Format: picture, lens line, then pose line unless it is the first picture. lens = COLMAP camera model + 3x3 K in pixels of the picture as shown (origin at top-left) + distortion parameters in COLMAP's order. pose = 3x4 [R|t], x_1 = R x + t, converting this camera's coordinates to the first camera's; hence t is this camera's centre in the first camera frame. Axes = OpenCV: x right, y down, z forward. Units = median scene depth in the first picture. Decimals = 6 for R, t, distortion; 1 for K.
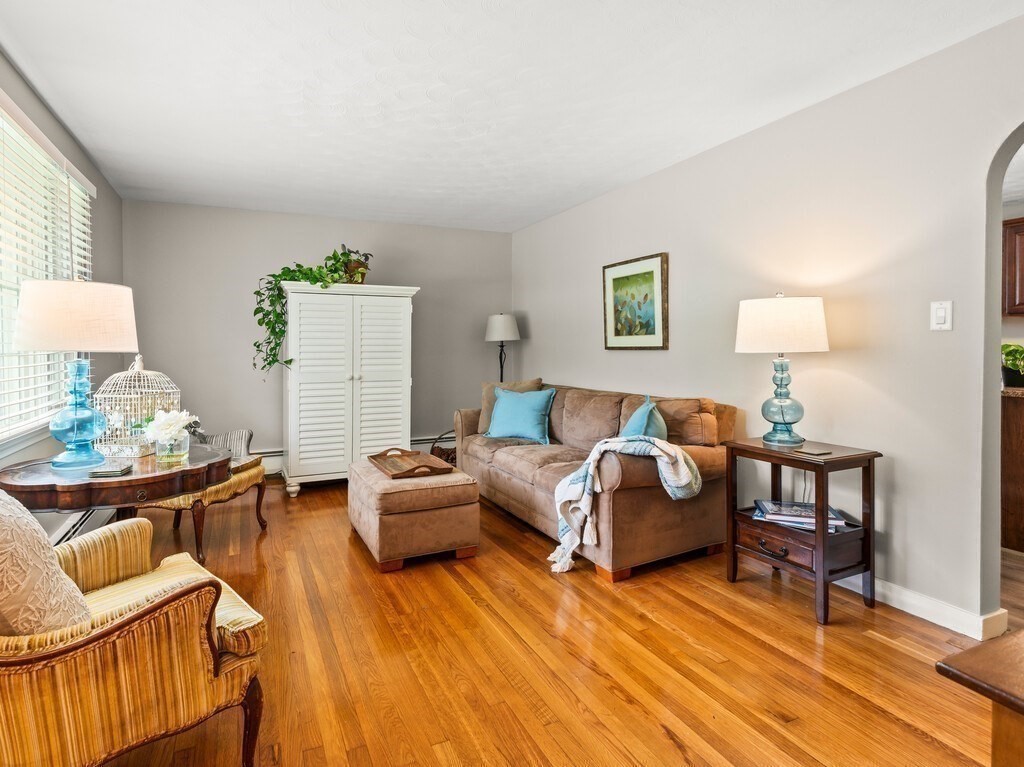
lens RADIAL K [[543.0, 0, 485.6], [0, 543.0, 403.5], [0, 0, 1]] dist [0.098266, -0.030473]
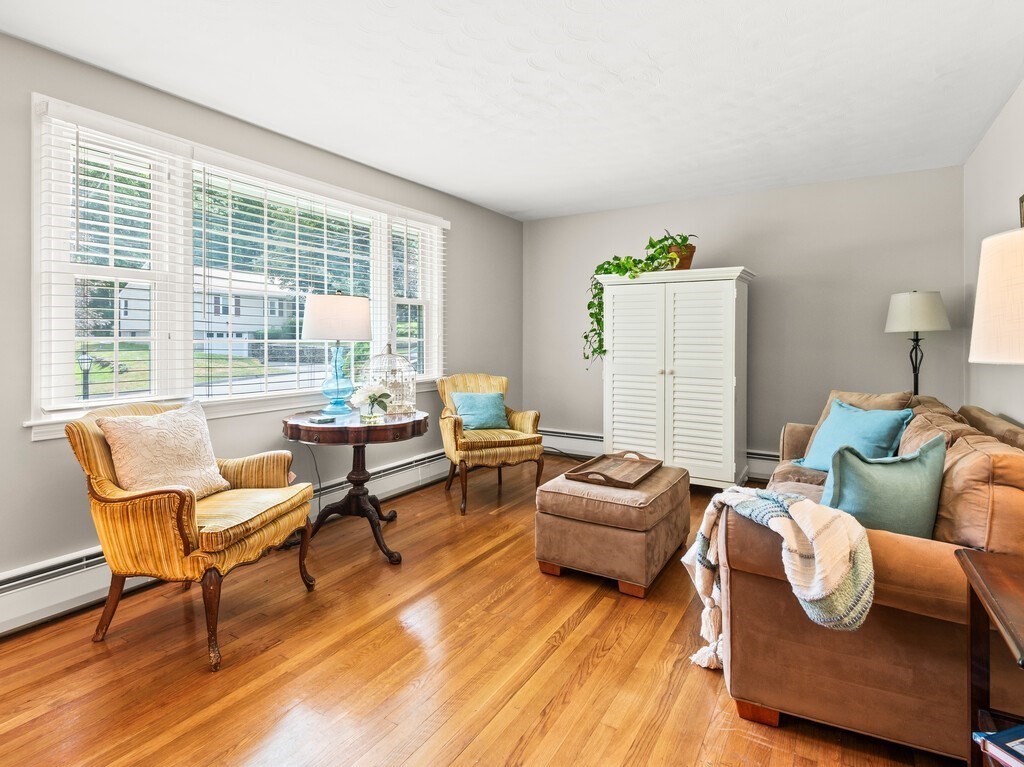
lens RADIAL K [[546.9, 0, 512.0], [0, 546.9, 383.5], [0, 0, 1]] dist [0.056886, -0.031479]
pose [[0.575850, 0.080237, -0.813608, 0.447842], [-0.097309, 0.994825, 0.029235, -0.036365], [0.811744, 0.062336, 0.580678, 0.310862]]
